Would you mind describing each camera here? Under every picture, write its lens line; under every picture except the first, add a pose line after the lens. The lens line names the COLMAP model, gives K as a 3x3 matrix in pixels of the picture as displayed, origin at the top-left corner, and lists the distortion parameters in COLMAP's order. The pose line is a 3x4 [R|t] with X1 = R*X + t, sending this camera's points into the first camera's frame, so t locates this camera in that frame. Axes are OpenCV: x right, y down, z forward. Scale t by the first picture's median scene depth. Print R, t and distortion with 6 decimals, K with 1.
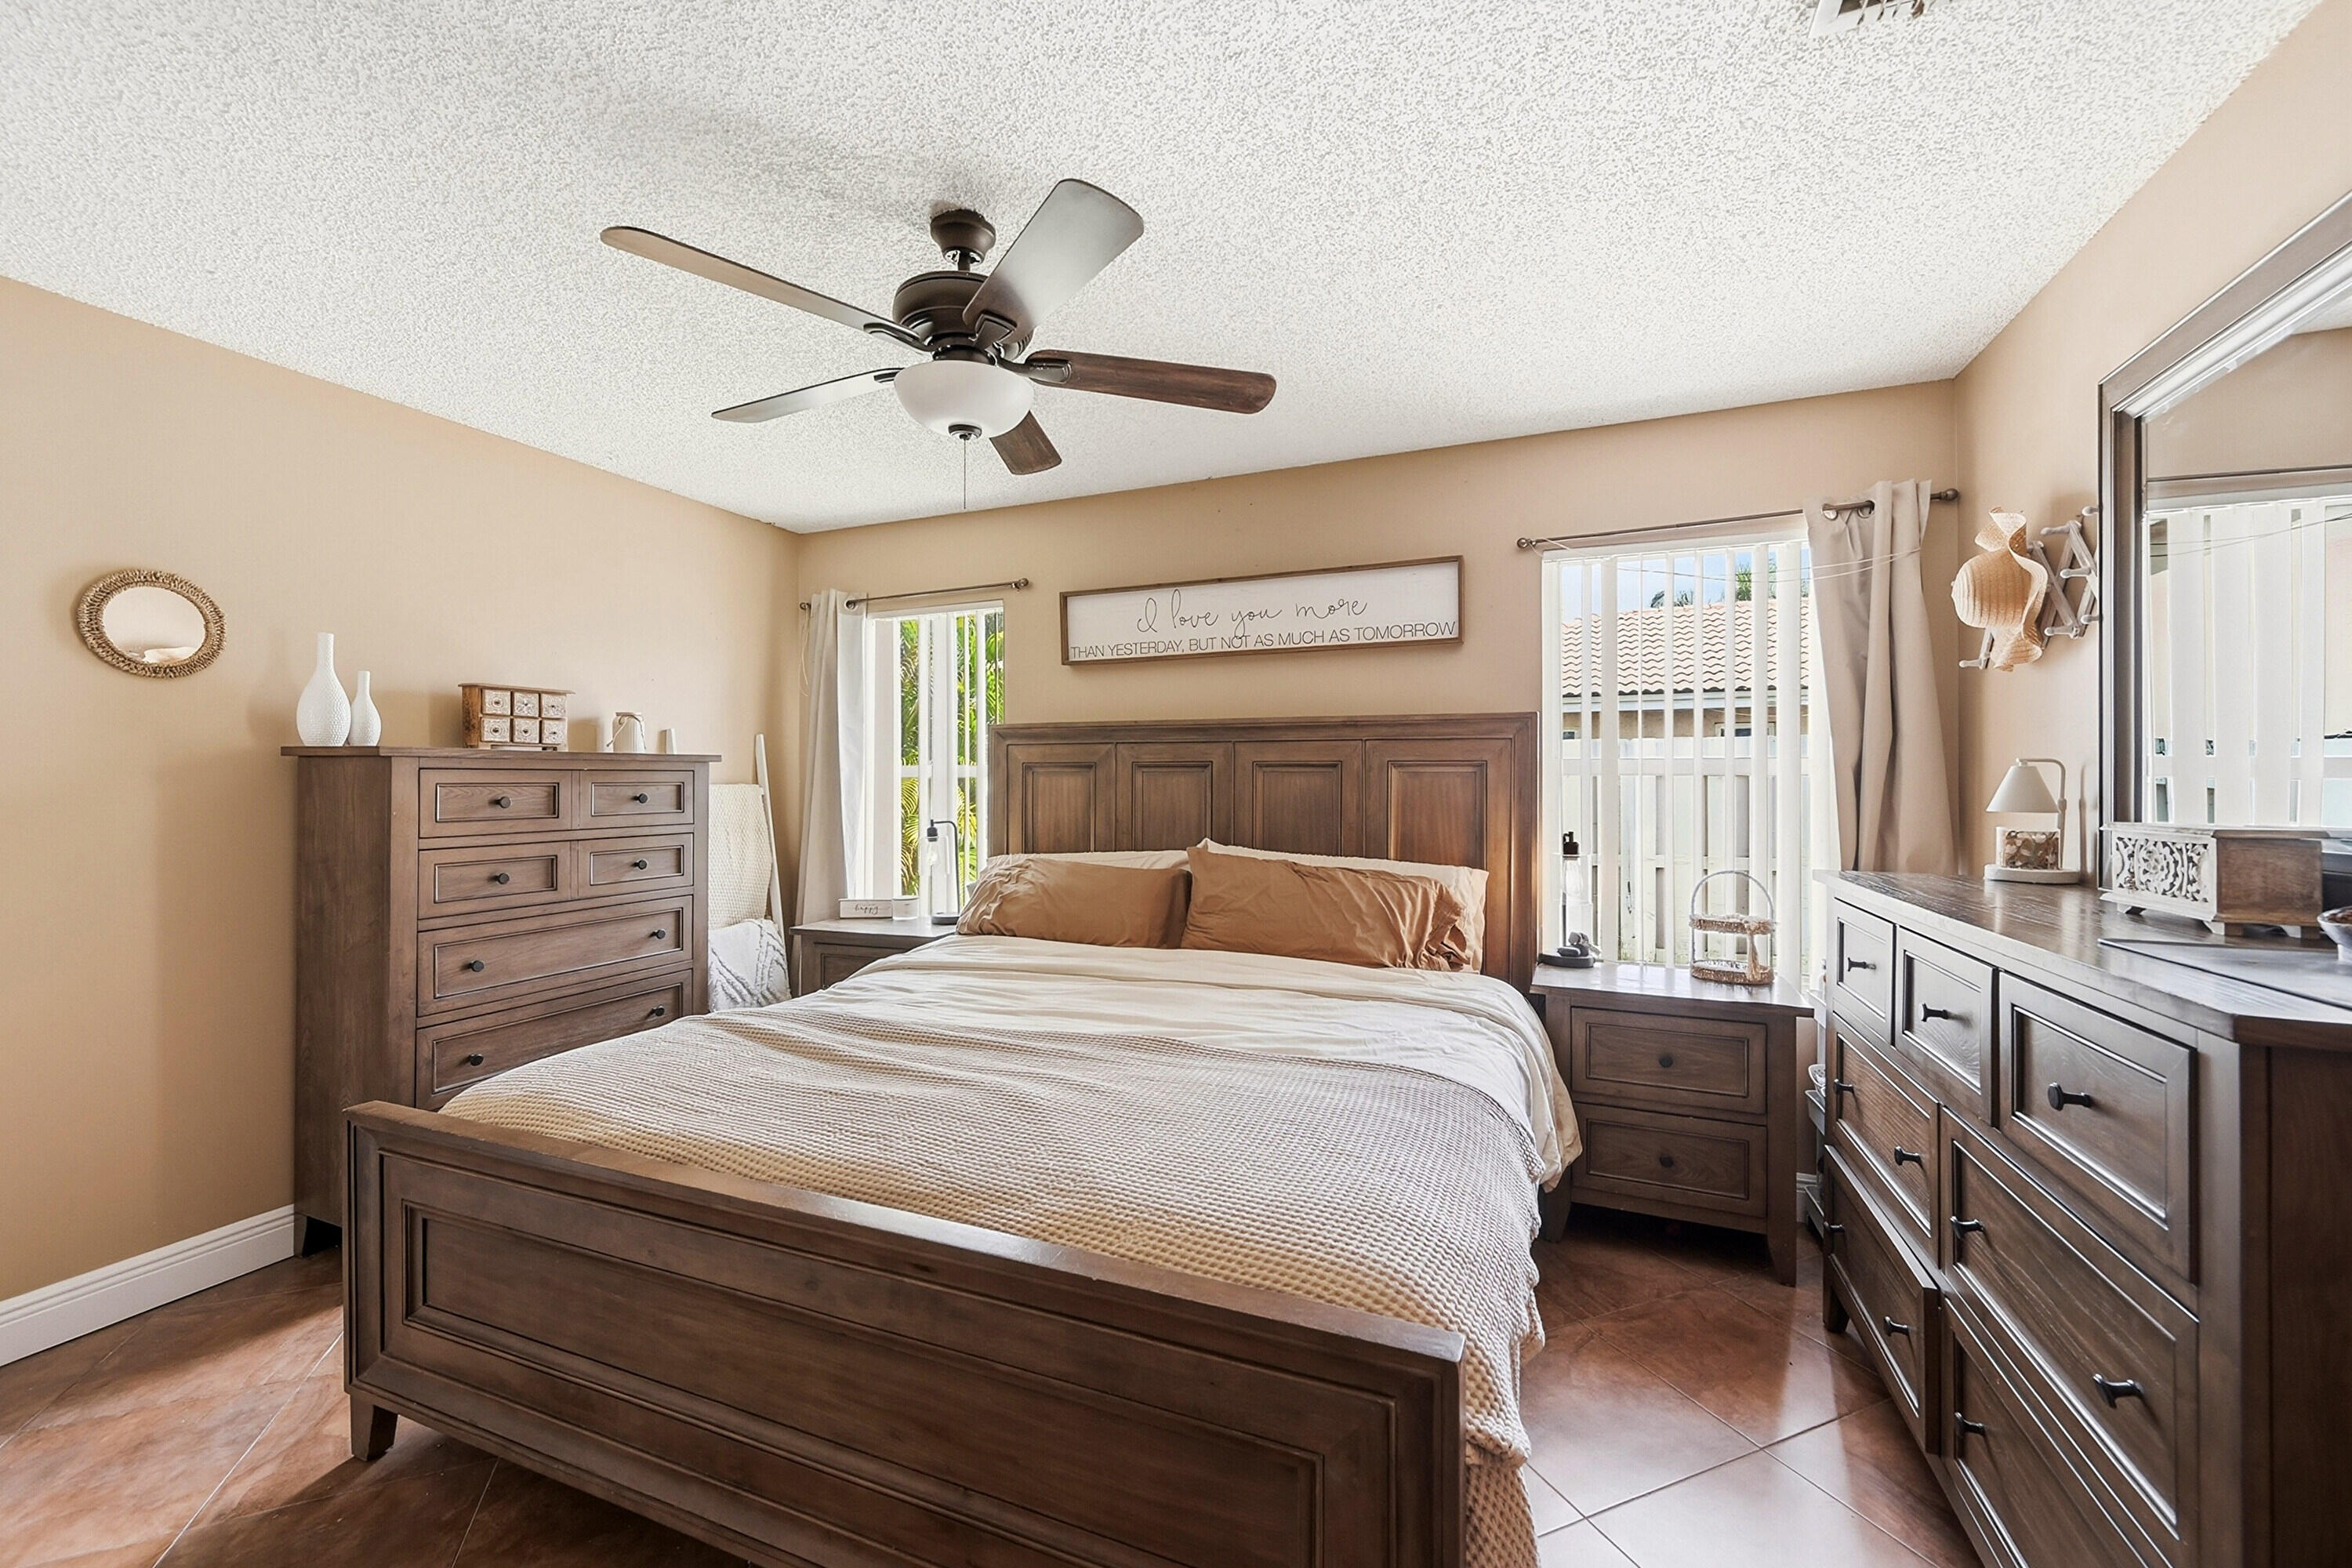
lens RADIAL K [[935.9, 0, 1169.9], [0, 935.9, 781.6], [0, 0, 1]] dist [0.002731, 0.000330]
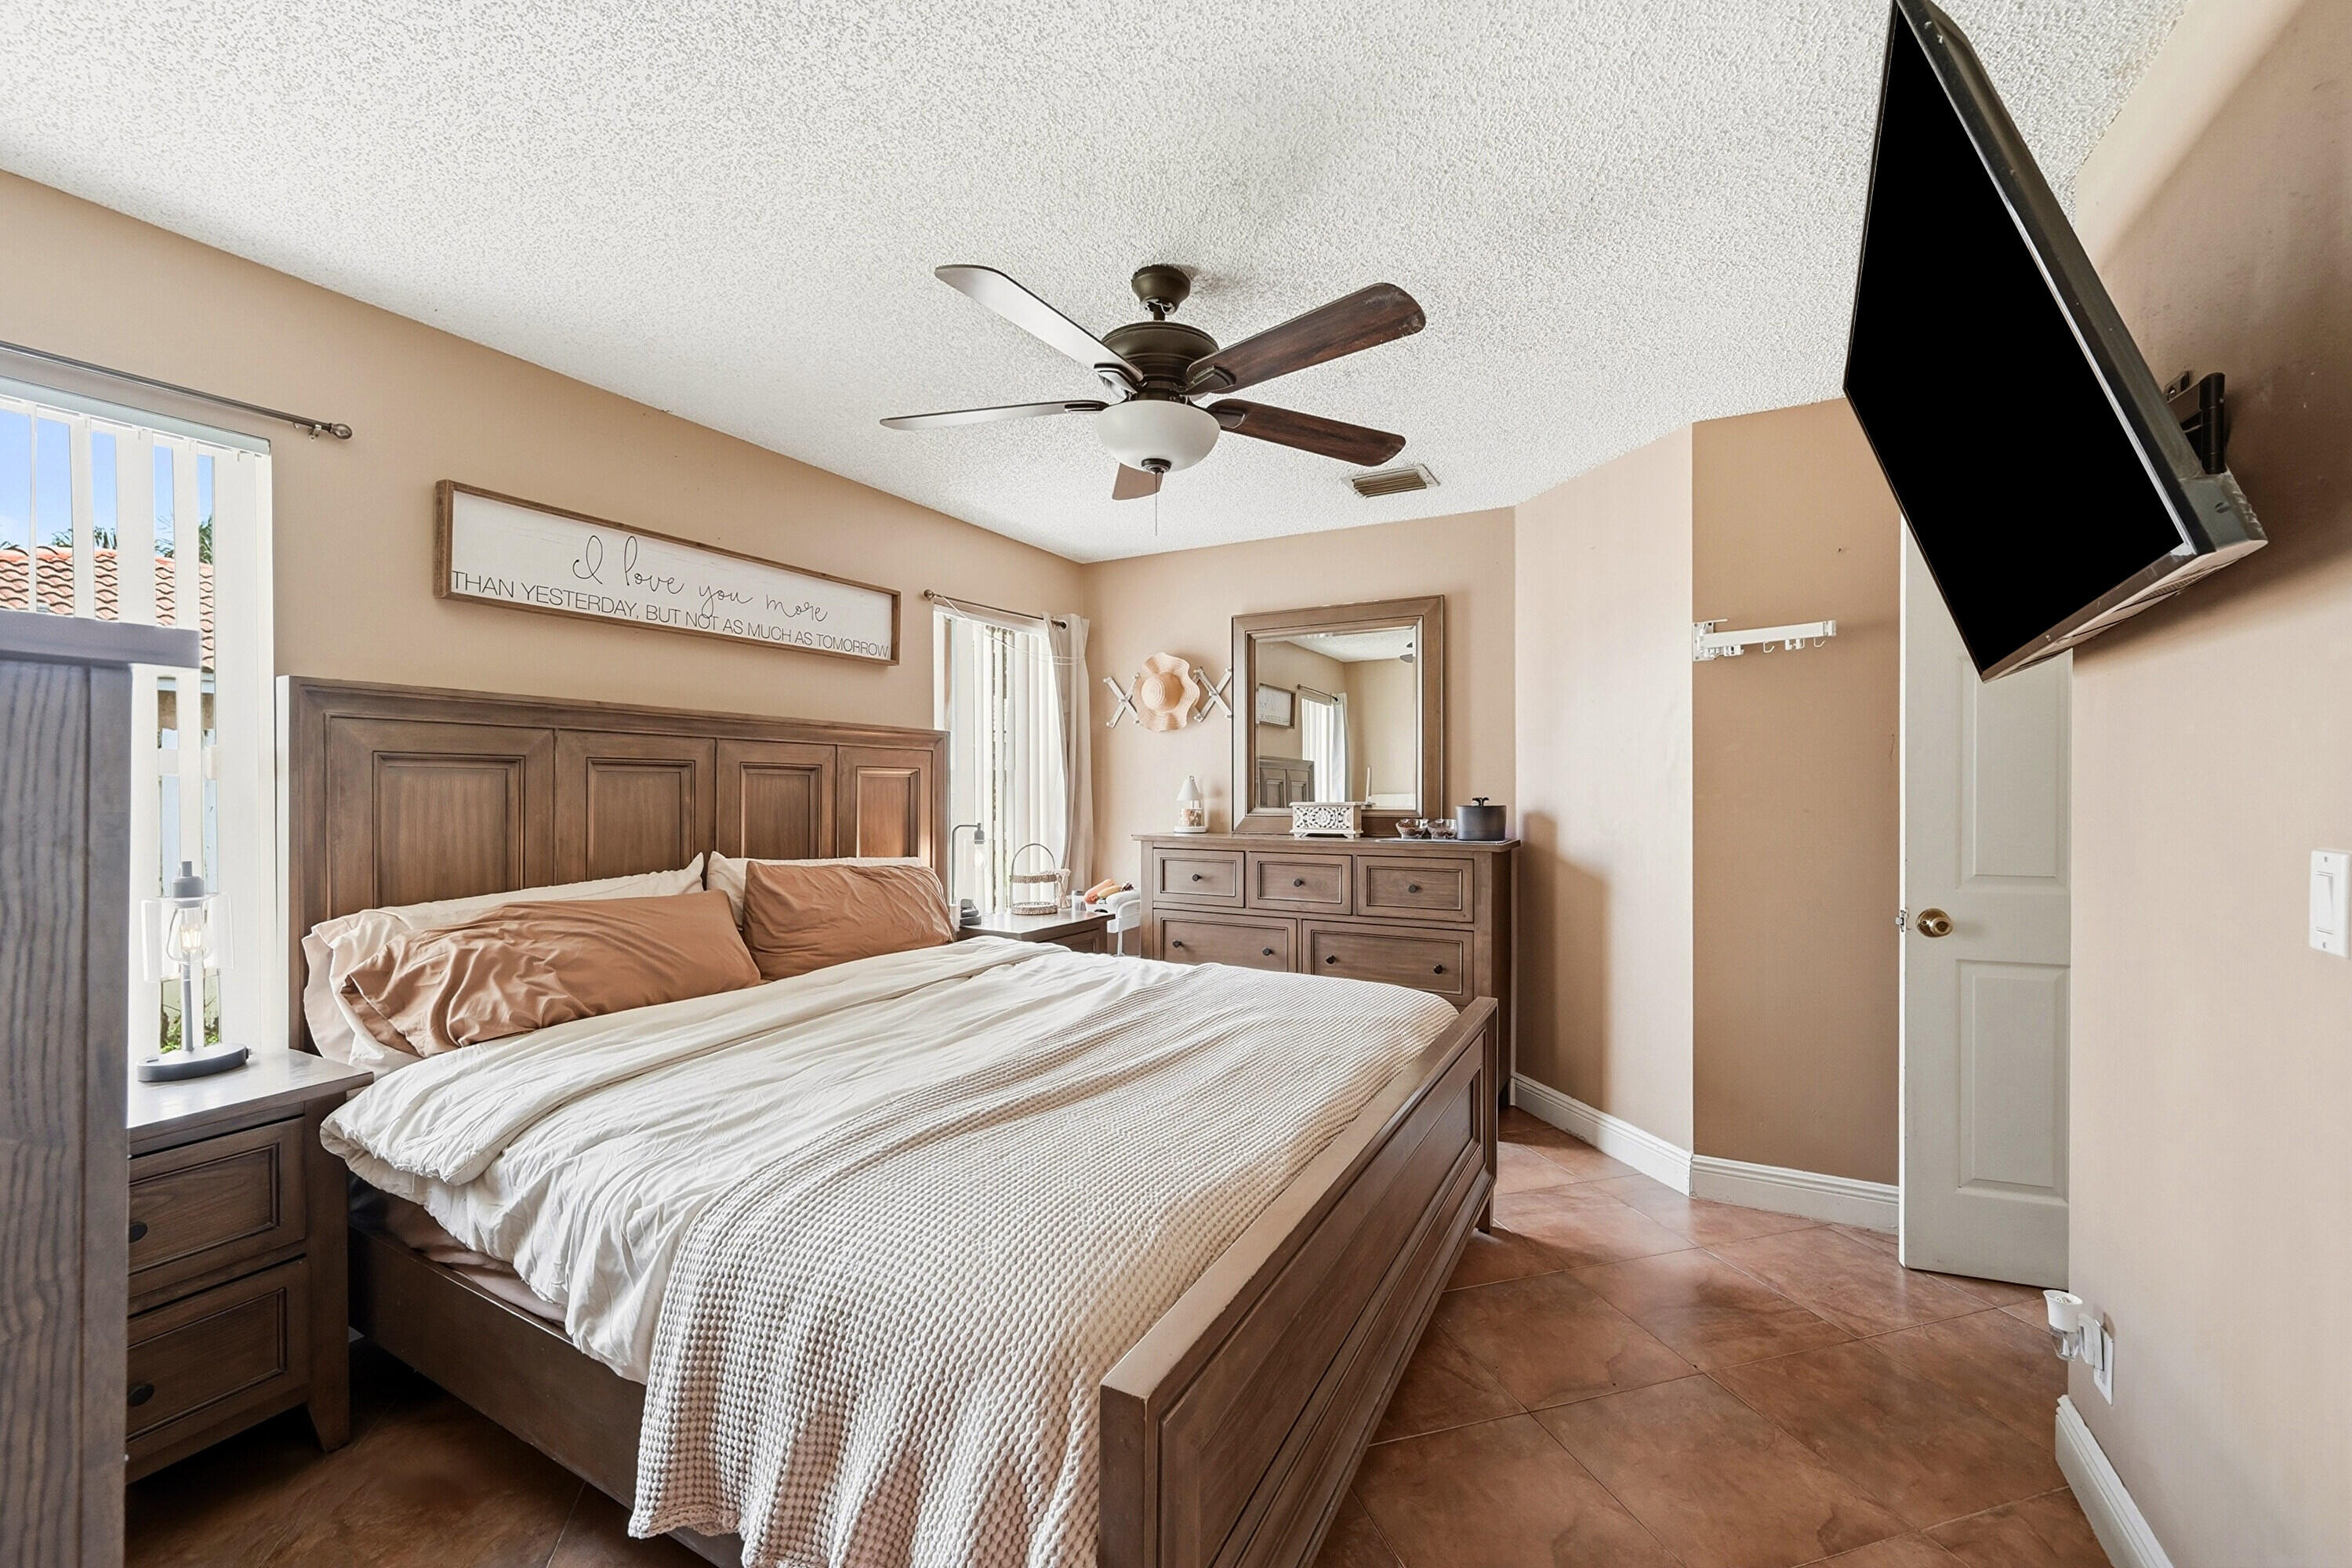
lens RADIAL K [[935.9, 0, 1172.5], [0, 935.9, 788.6], [0, 0, 1]] dist [0.002731, 0.000330]
pose [[0.111175, 0.000690, 0.993801, -0.915944], [-0.001799, 0.999998, -0.000493, 0.004165], [-0.993799, -0.001733, 0.111176, 0.602205]]
